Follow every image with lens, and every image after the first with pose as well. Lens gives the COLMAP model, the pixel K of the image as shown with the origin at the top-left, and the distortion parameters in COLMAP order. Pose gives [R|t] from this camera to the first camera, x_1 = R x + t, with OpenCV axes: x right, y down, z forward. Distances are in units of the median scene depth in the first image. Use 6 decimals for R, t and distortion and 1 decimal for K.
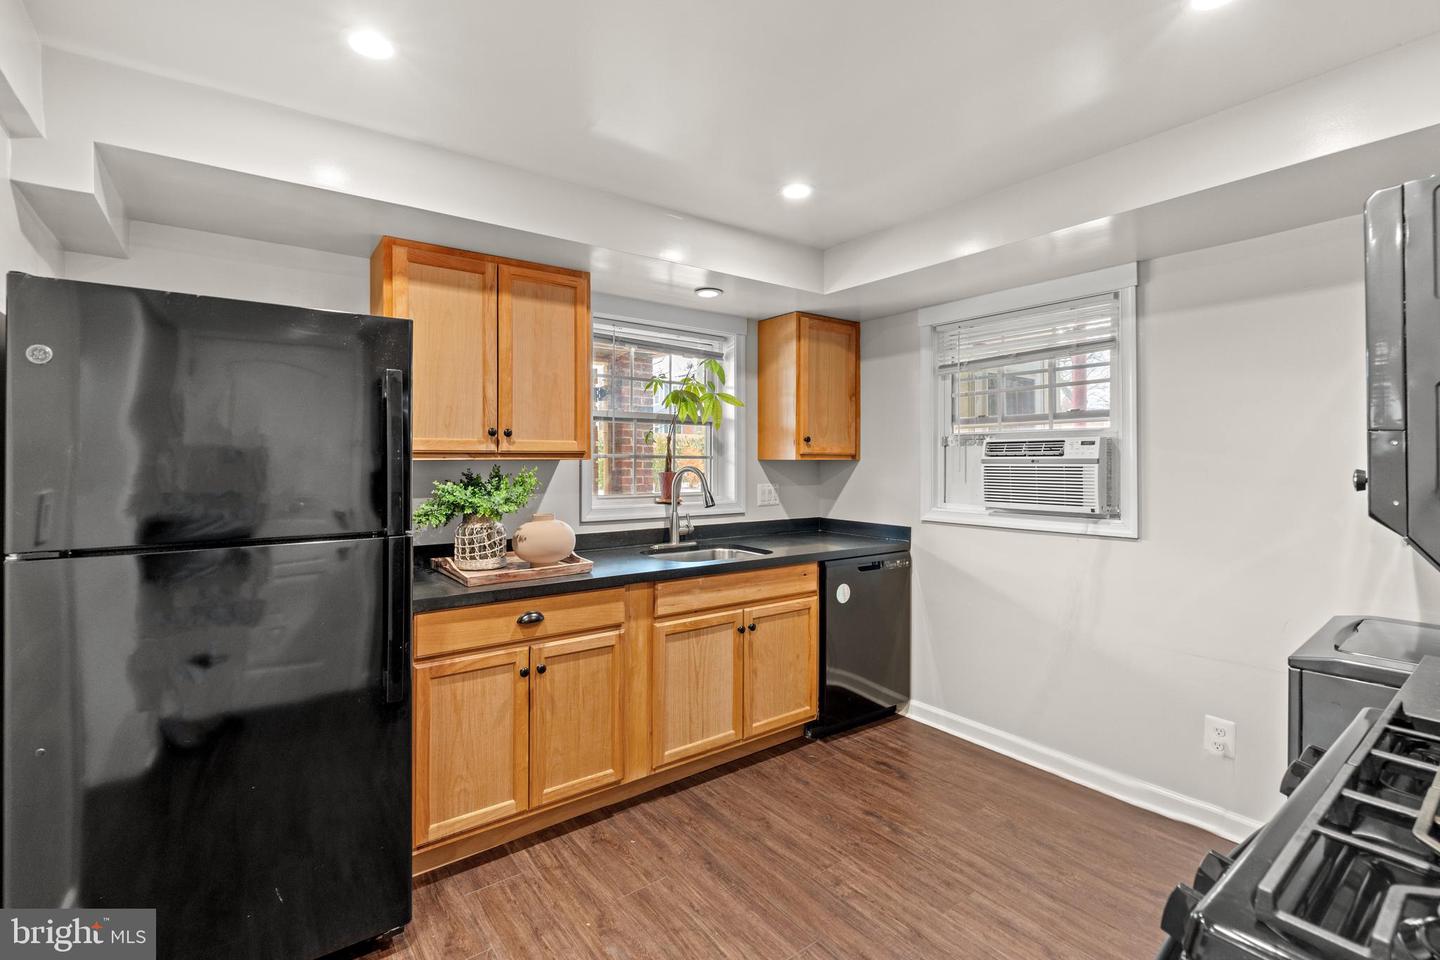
lens RADIAL K [[632.6, 0, 704.6], [0, 632.6, 457.5], [0, 0, 1]] dist [-0.006330, 0.001104]
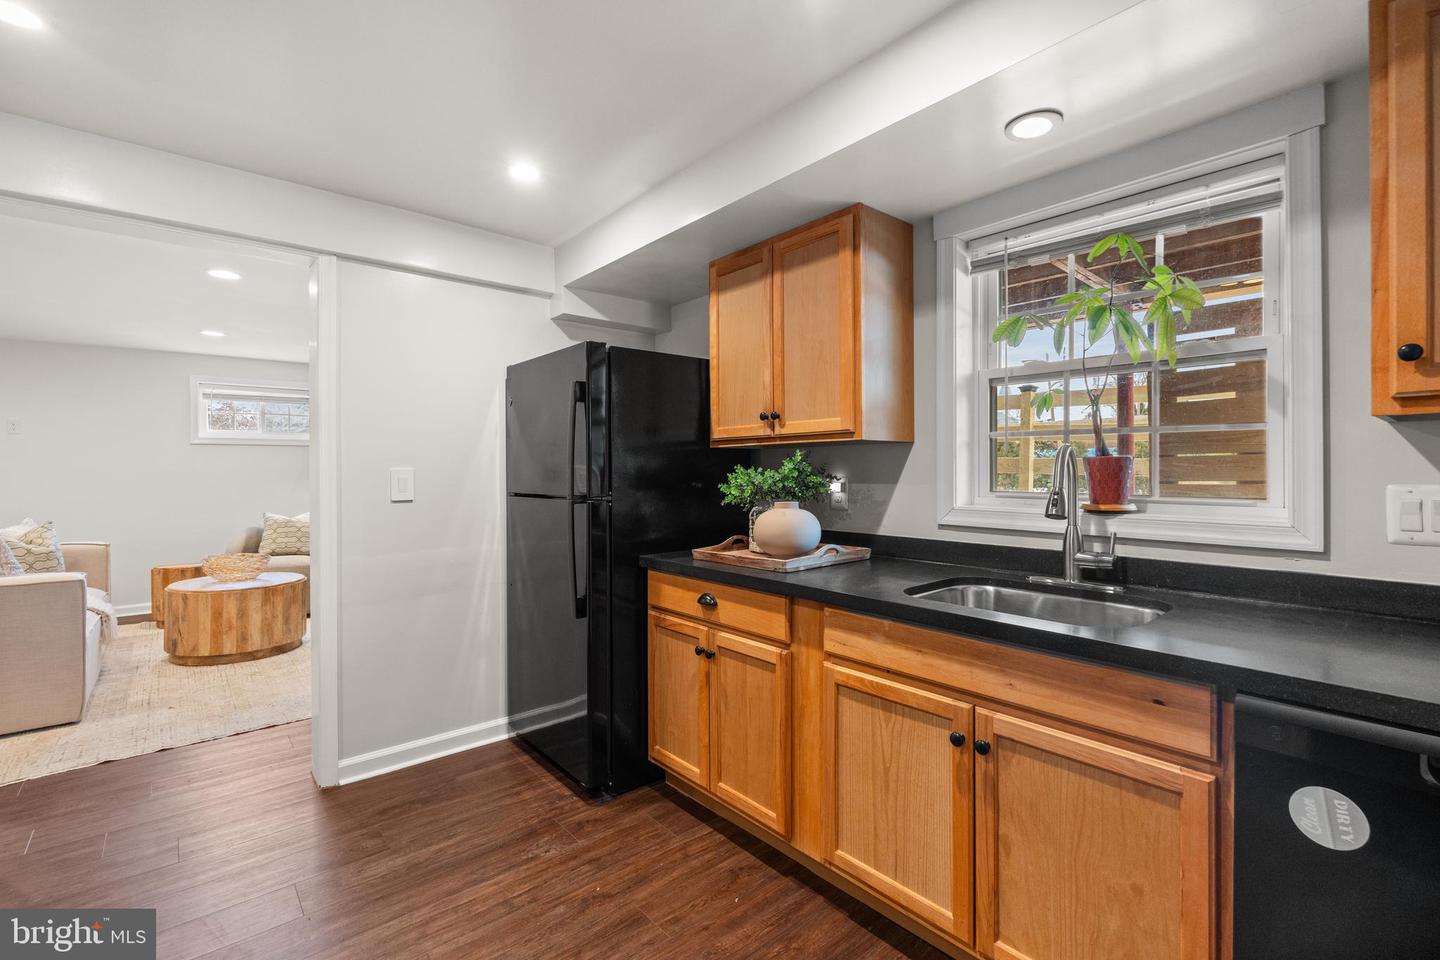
lens RADIAL K [[632.6, 0, 727.8], [0, 632.6, 468.2], [0, 0, 1]] dist [-0.006330, 0.001104]
pose [[0.093424, -0.002098, -0.995624, 0.589772], [0.010269, 0.999947, -0.001144, 0.037992], [0.995573, -0.010118, 0.093440, 0.765974]]
